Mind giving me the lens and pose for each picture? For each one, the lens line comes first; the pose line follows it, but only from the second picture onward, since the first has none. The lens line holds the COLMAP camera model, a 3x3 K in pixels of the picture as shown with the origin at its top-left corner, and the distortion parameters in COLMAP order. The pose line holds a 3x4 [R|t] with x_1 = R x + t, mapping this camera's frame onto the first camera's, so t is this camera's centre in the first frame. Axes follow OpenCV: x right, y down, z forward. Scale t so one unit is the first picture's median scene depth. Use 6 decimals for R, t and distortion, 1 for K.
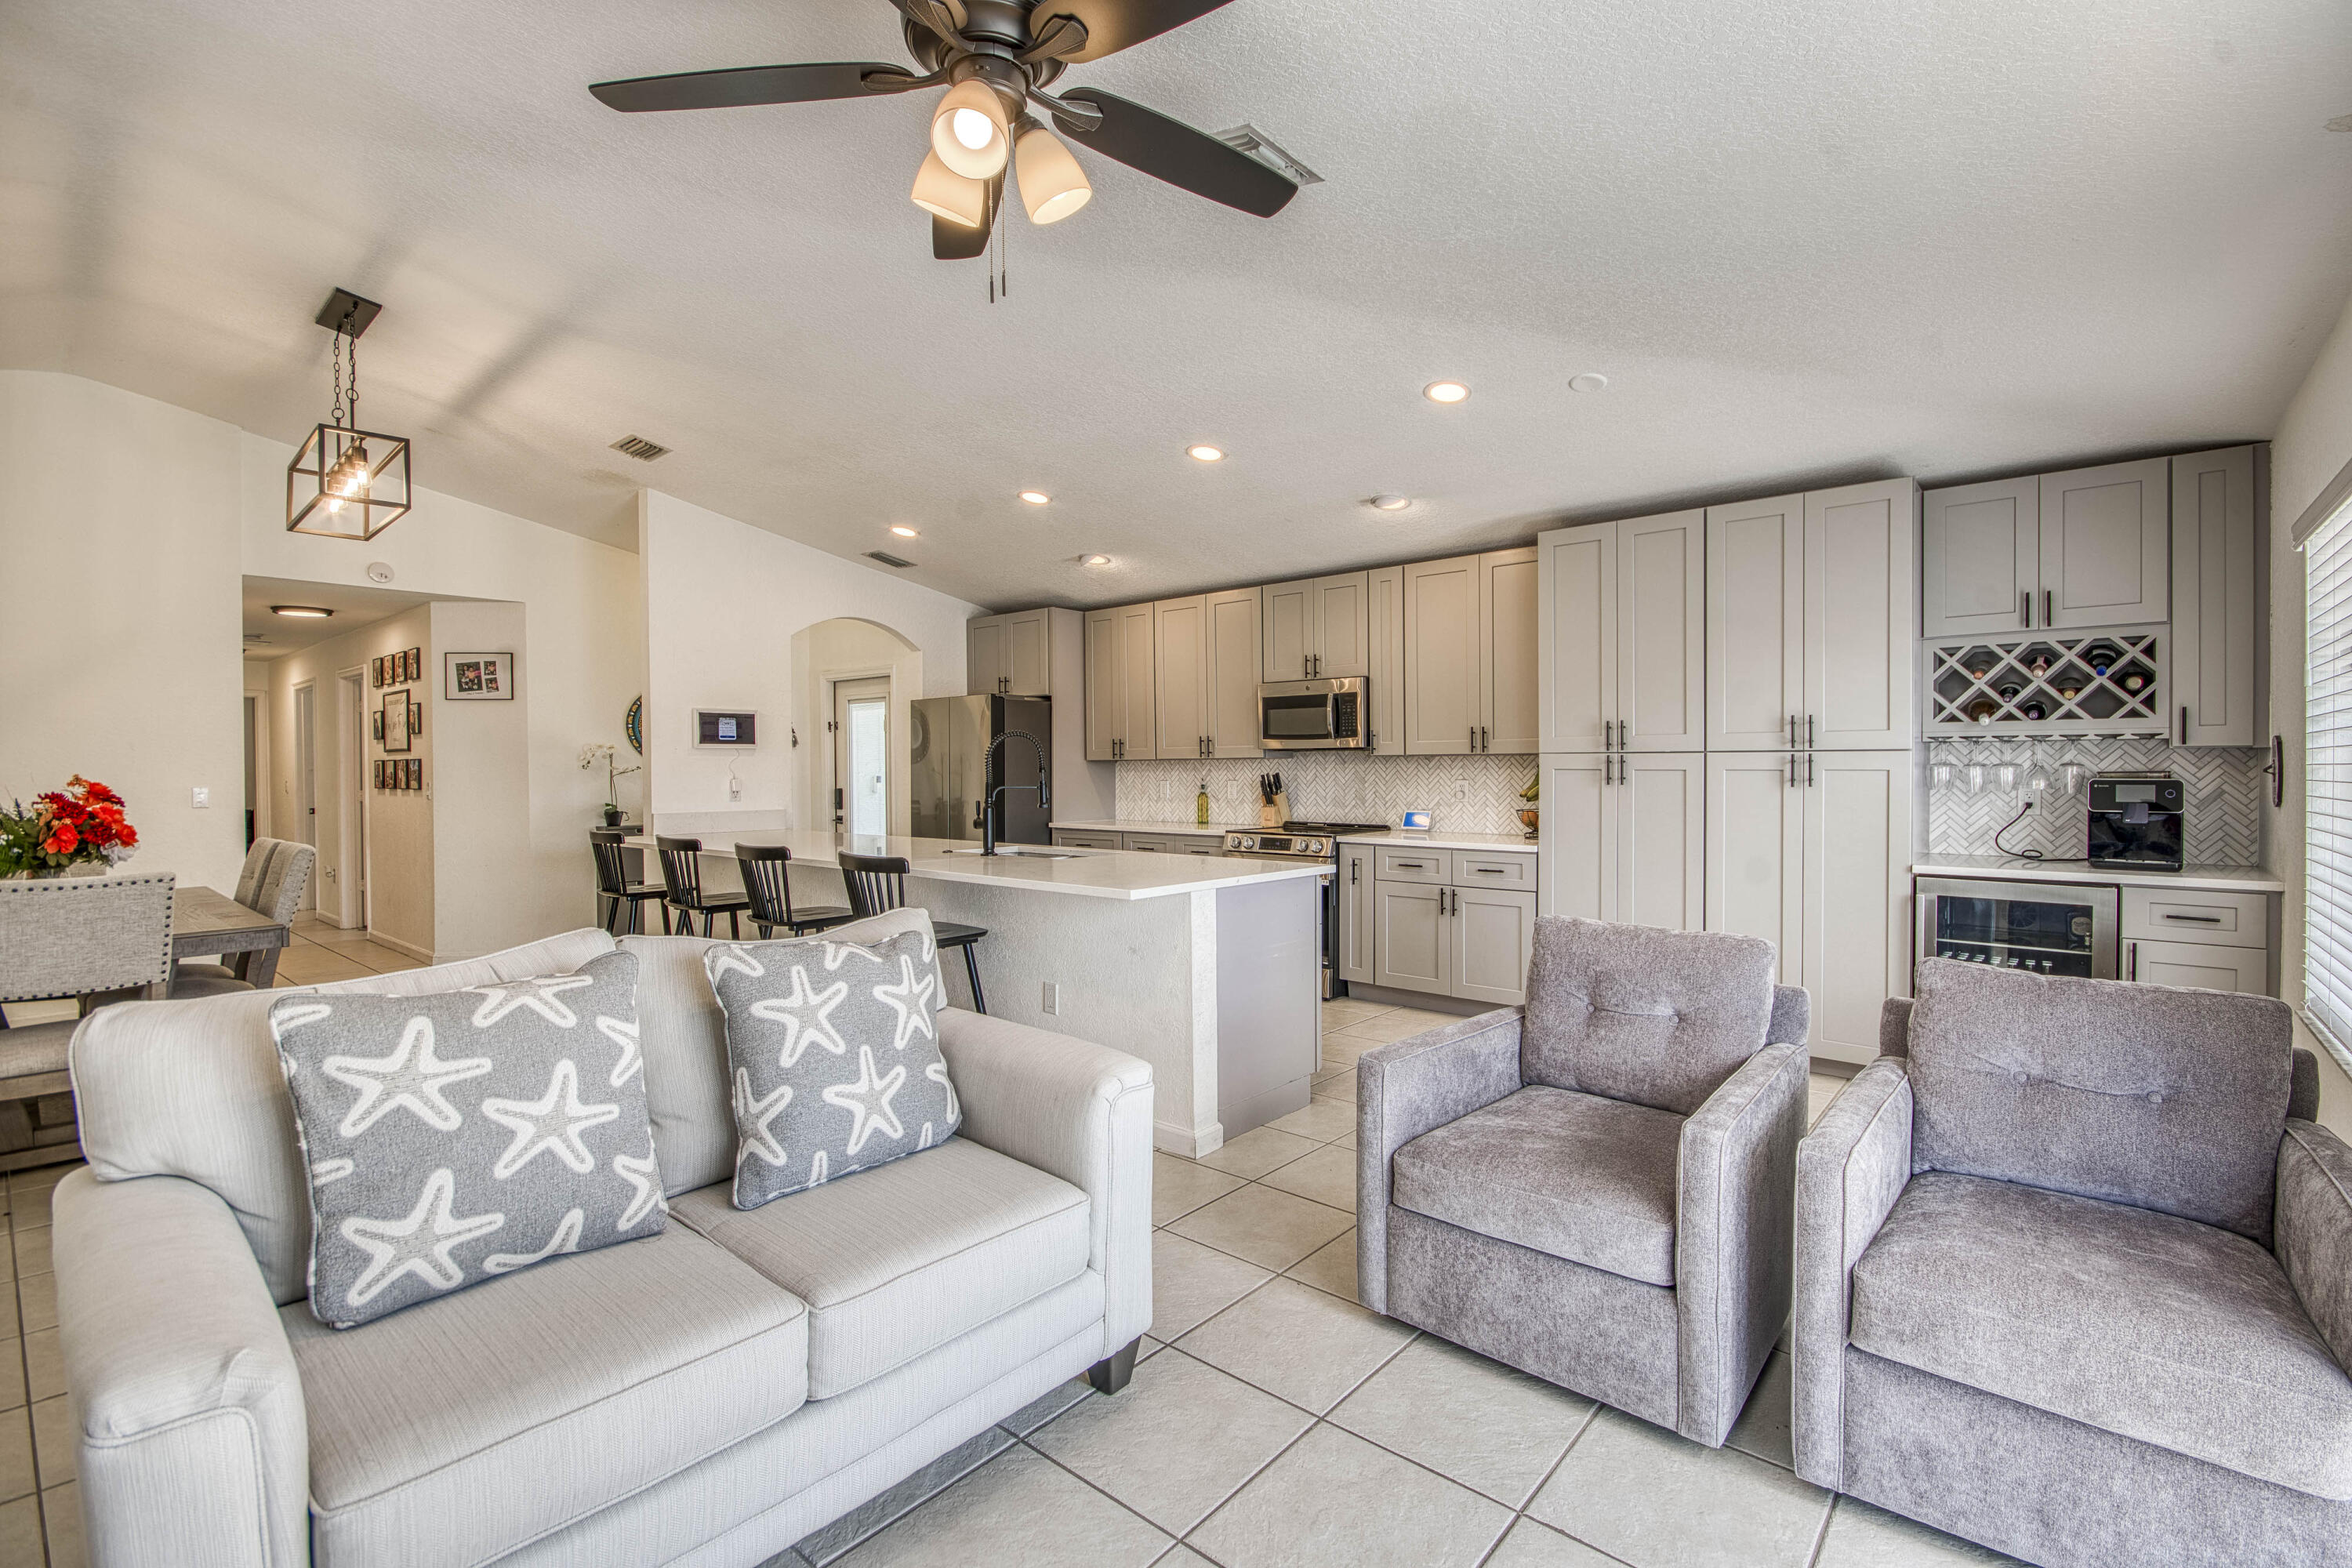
lens RADIAL K [[1040.8, 0, 1241.0], [0, 1040.8, 786.8], [0, 0, 1]] dist [-0.000511, -0.006967]
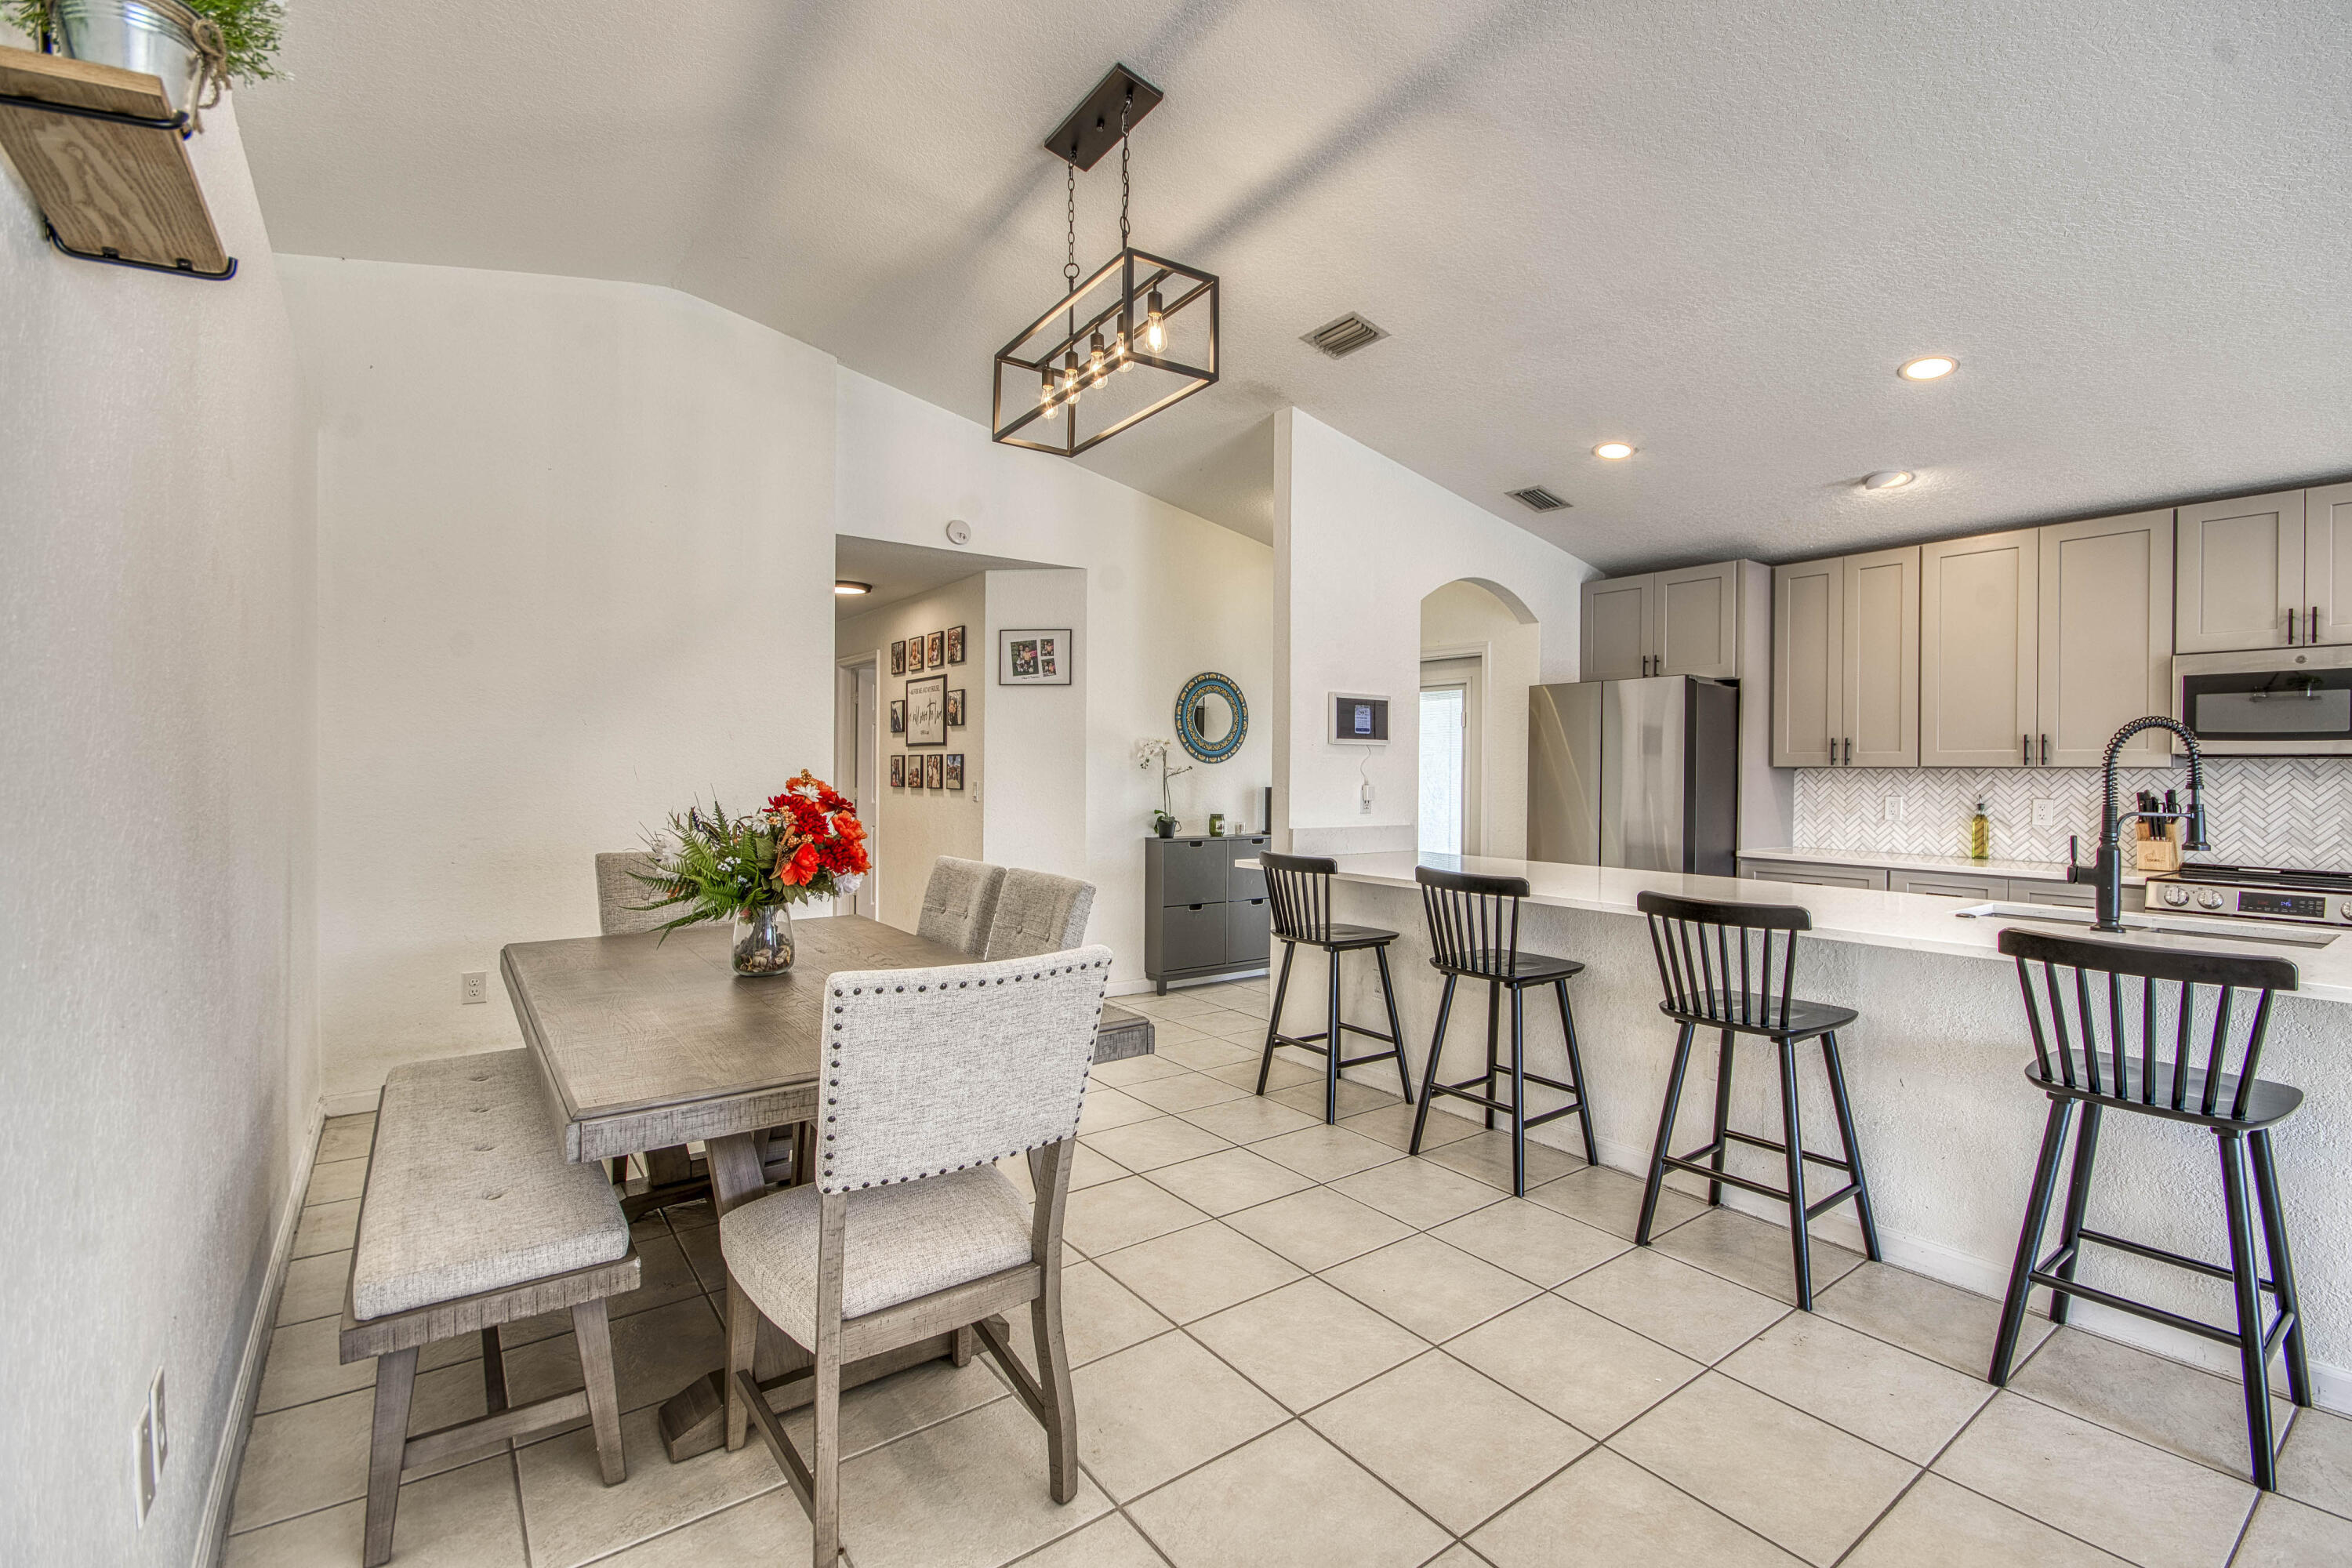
lens RADIAL K [[1040.8, 0, 1237.0], [0, 1040.8, 786.7], [0, 0, 1]] dist [-0.000511, -0.006967]
pose [[0.973919, 0.018446, -0.226146, -0.414155], [-0.019370, 0.999811, -0.001866, -0.002669], [0.226069, 0.006197, 0.974092, 0.229123]]
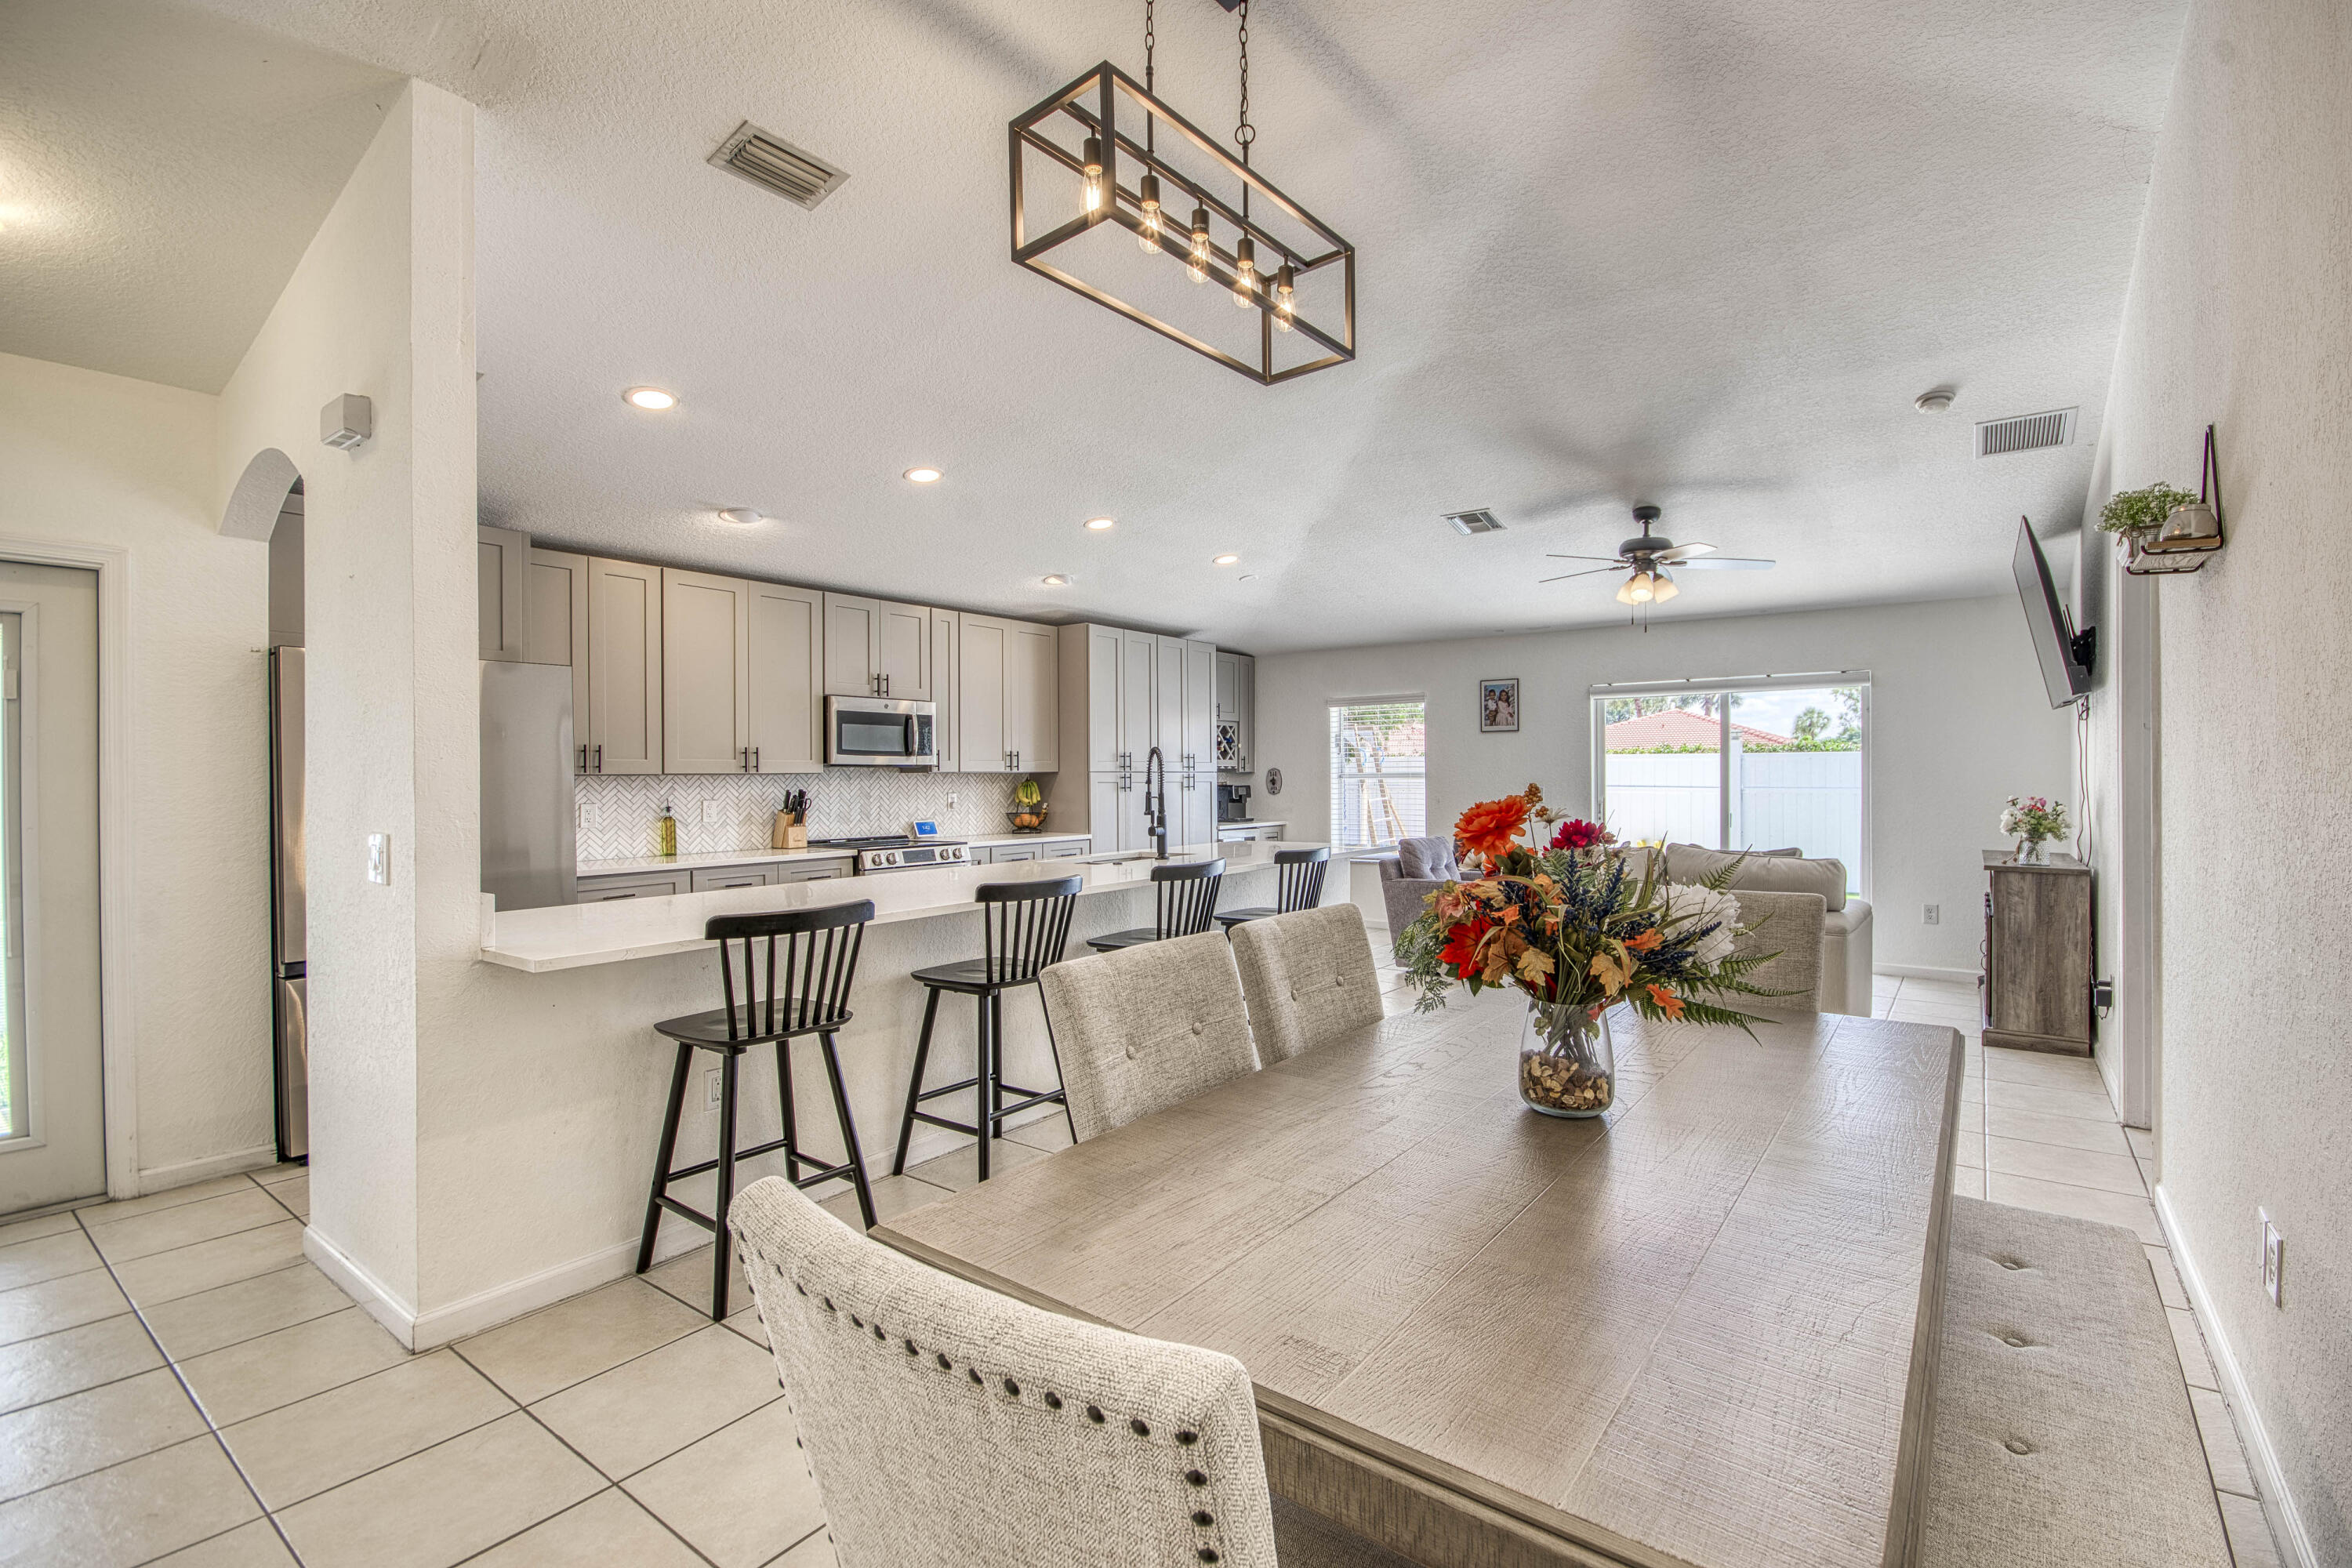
lens RADIAL K [[1040.8, 0, 1216.8], [0, 1040.8, 771.7], [0, 0, 1]] dist [-0.000511, -0.006967]
pose [[-0.066021, 0.008626, 0.997781, -0.949787], [0.026263, 0.999631, -0.006904, -0.013763], [-0.997473, 0.025749, -0.066223, 0.722776]]
